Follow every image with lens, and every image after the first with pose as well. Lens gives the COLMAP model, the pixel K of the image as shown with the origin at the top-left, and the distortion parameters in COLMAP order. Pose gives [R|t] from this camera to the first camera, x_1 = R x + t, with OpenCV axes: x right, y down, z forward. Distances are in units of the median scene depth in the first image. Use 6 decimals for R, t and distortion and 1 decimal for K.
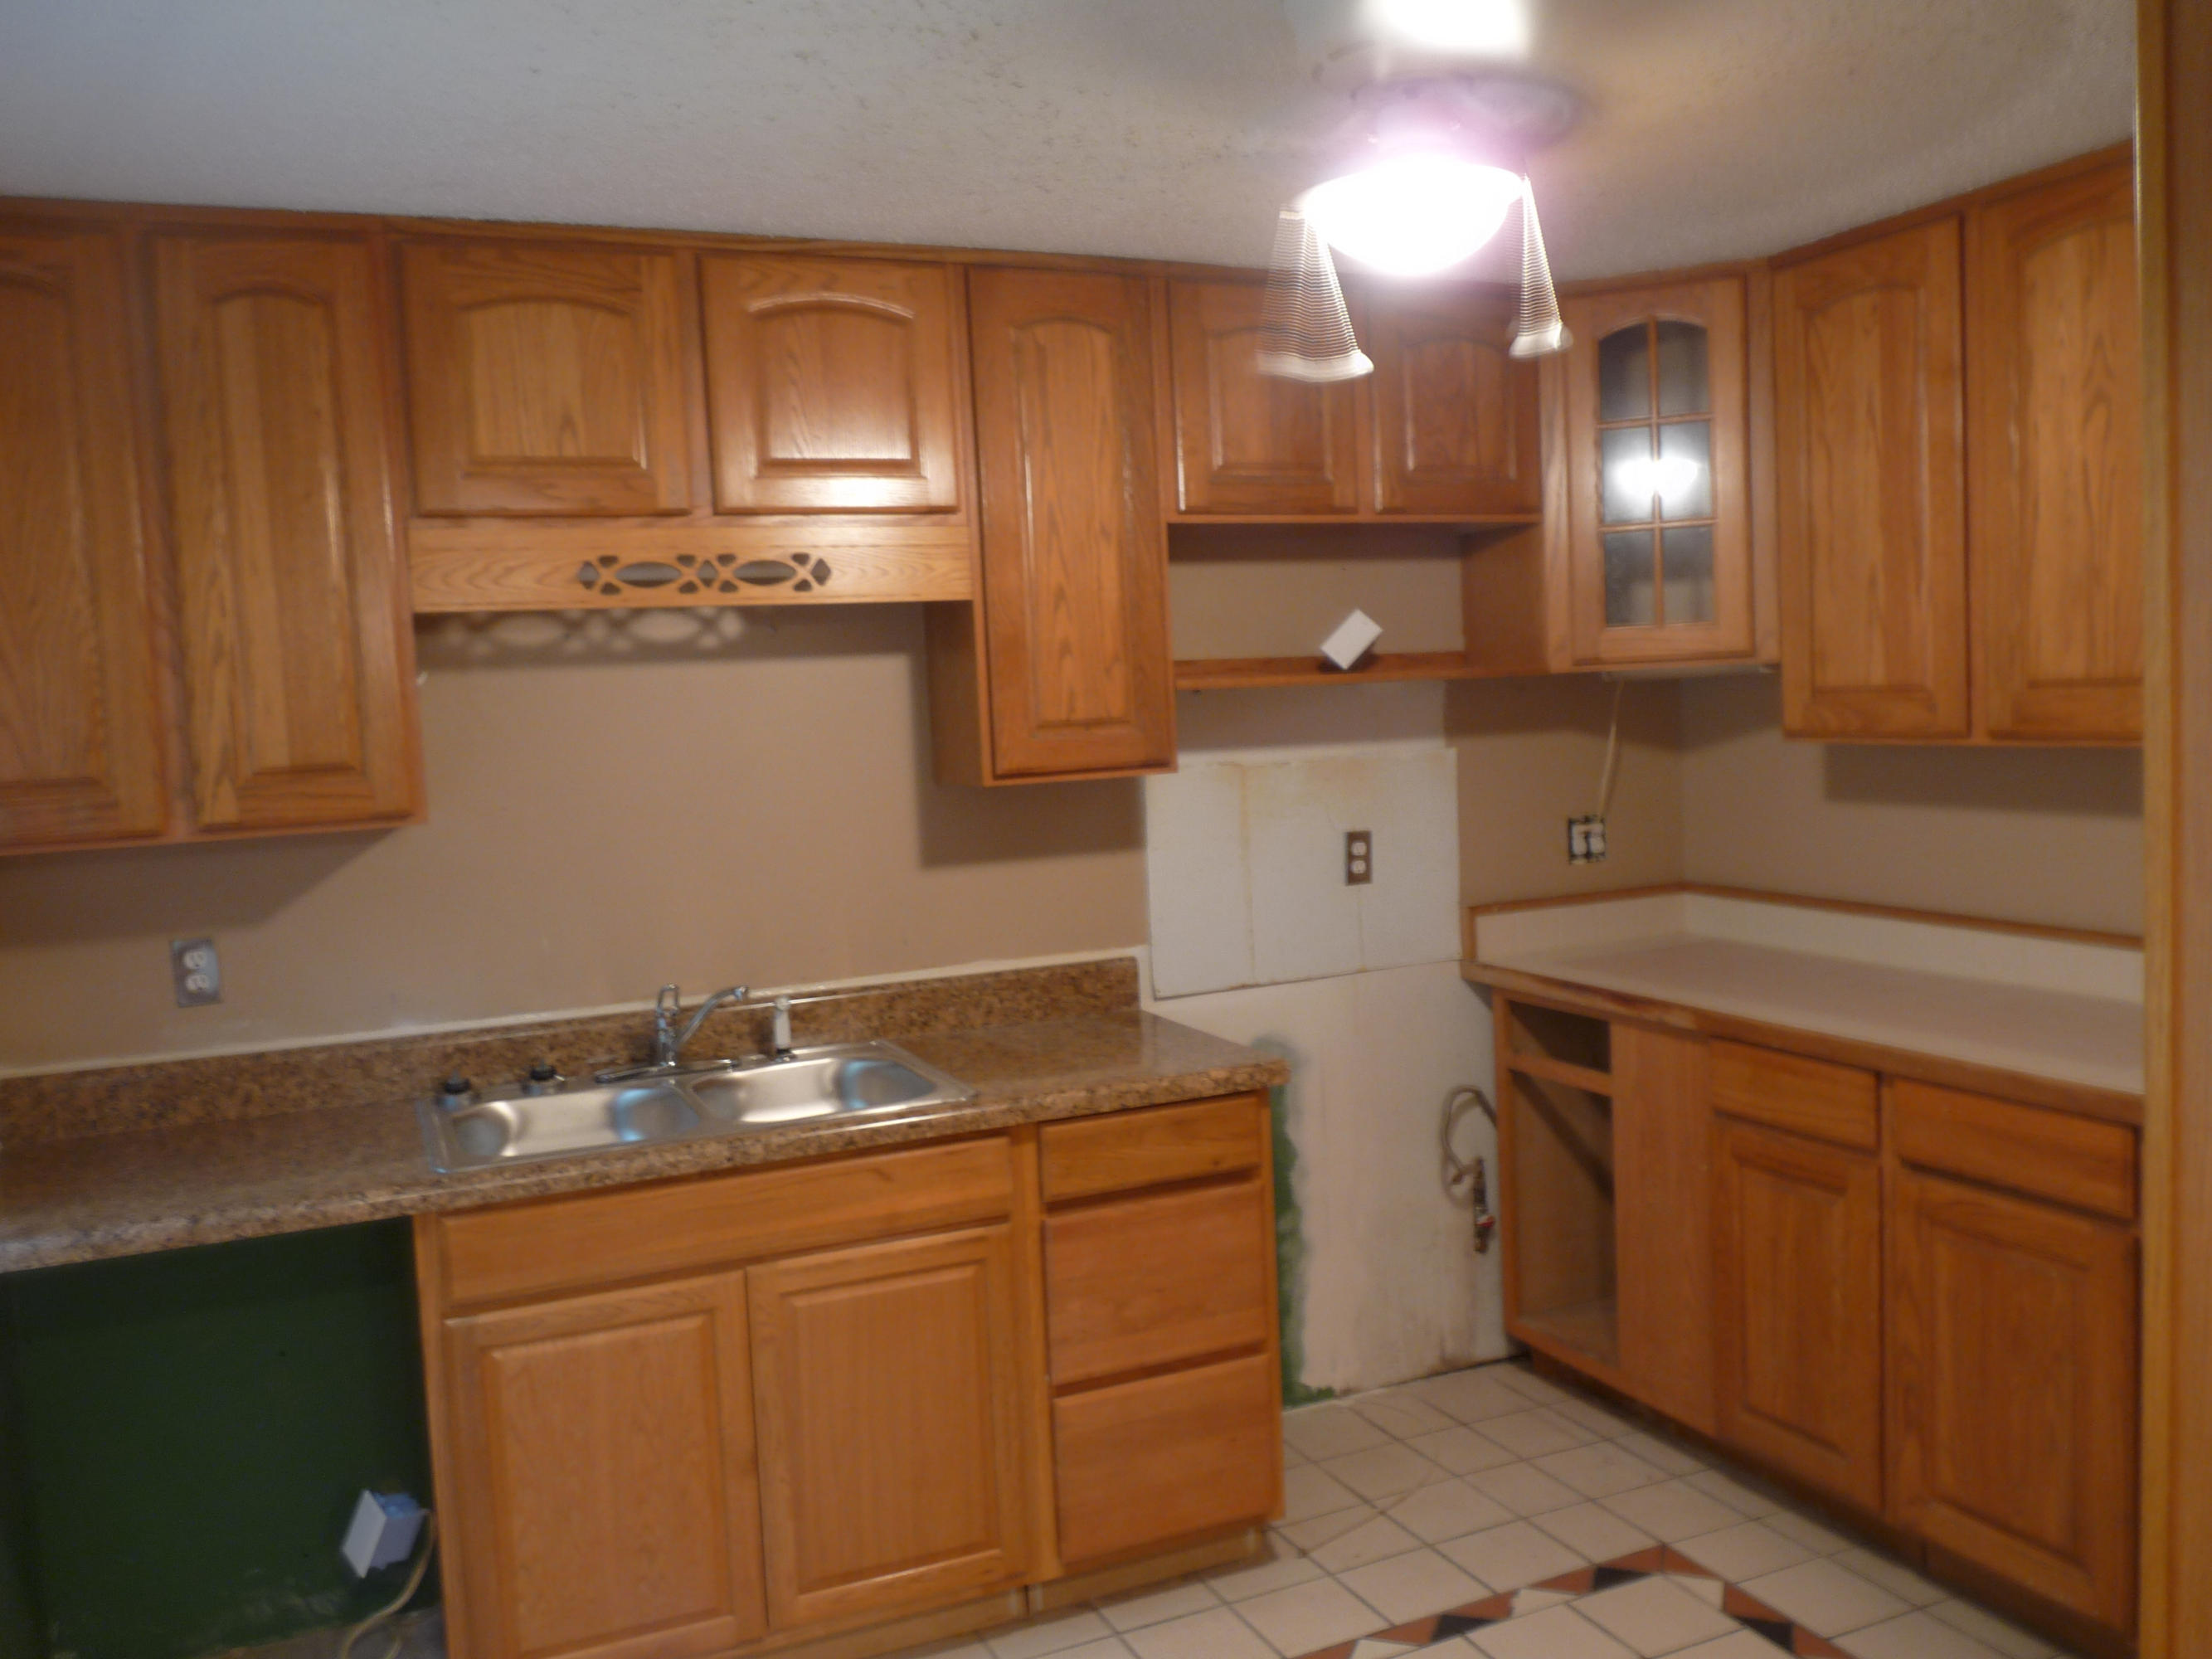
lens RADIAL K [[1783.9, 0, 1111.5], [0, 1783.9, 824.9], [0, 0, 1]] dist [-0.001713, -0.045241]
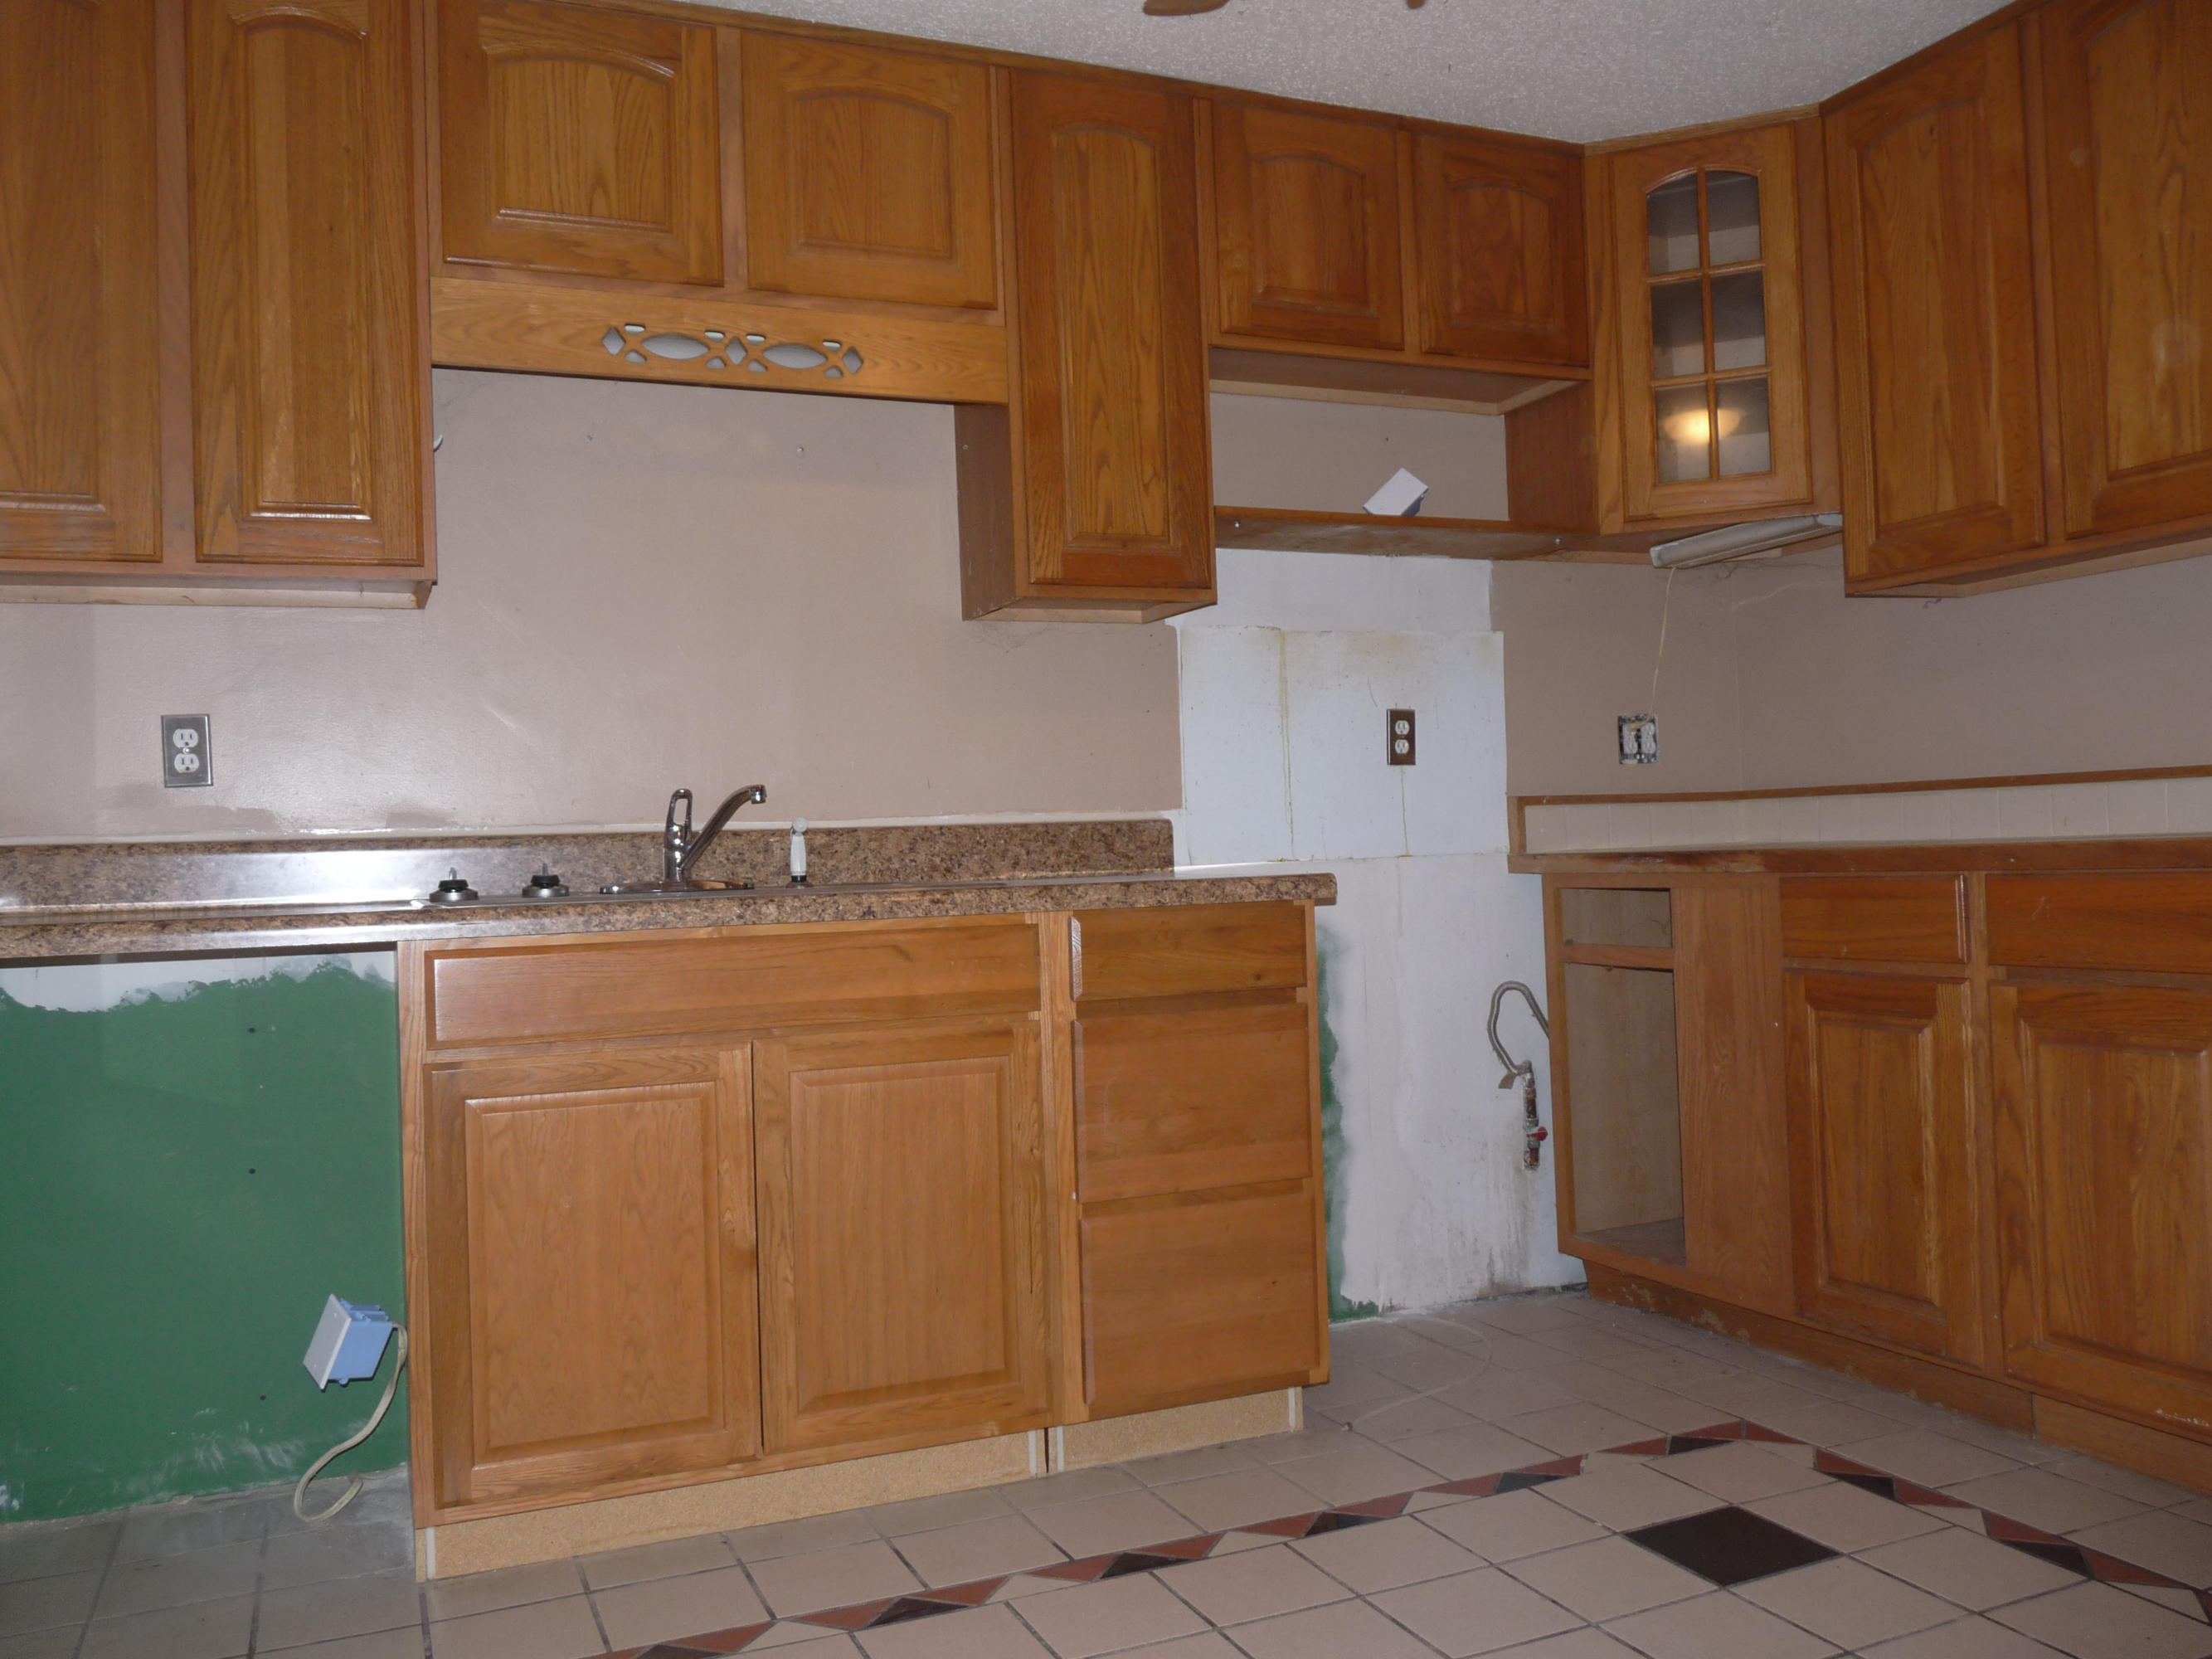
lens RADIAL K [[1777.8, 0, 1106.0], [0, 1777.8, 829.5], [0, 0, 1]] dist [-0.012090, -0.027544]
pose [[0.999853, 0.012415, -0.011838, -0.010199], [-0.013481, 0.995417, -0.094678, 0.186492], [0.010608, 0.094824, 0.995438, 0.060467]]
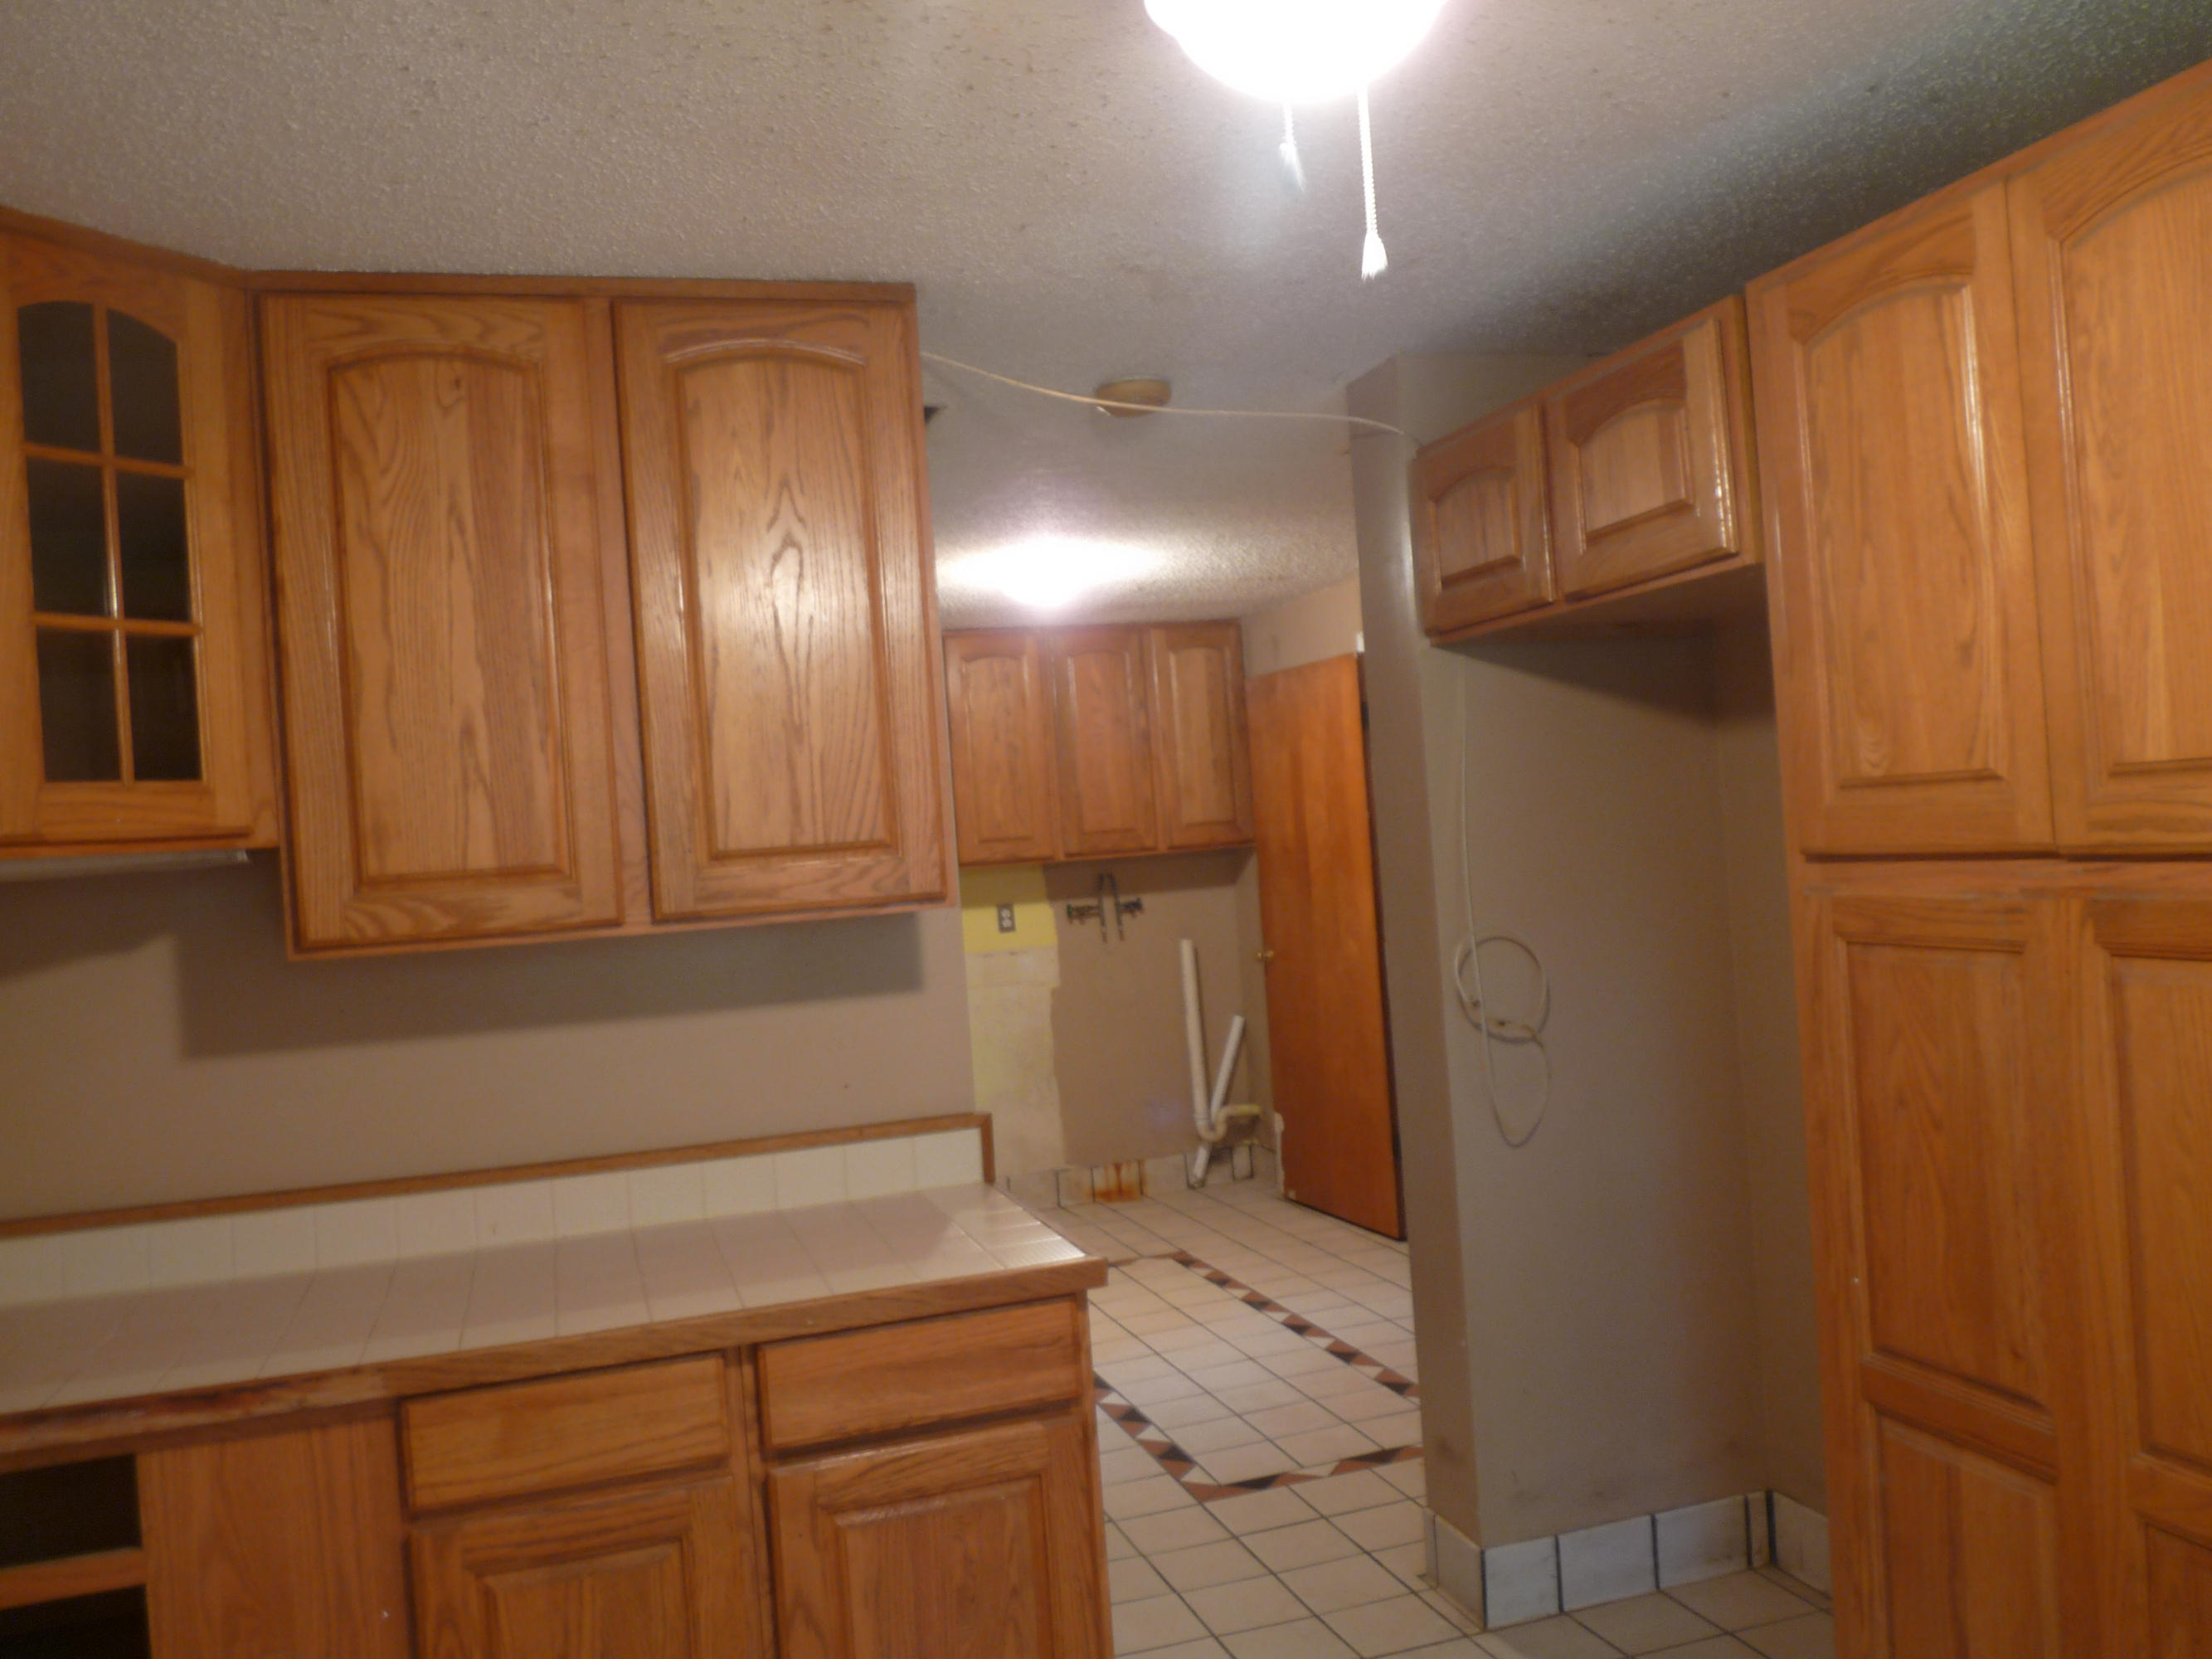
lens RADIAL K [[1760.8, 0, 1106.0], [0, 1760.8, 829.5], [0, 0, 1]] dist [-0.002218, -0.001158]
pose [[0.113843, 0.037871, 0.992777, -0.279714], [0.136399, 0.989215, -0.053376, -0.018279], [-0.984091, 0.141490, 0.107450, 0.645926]]
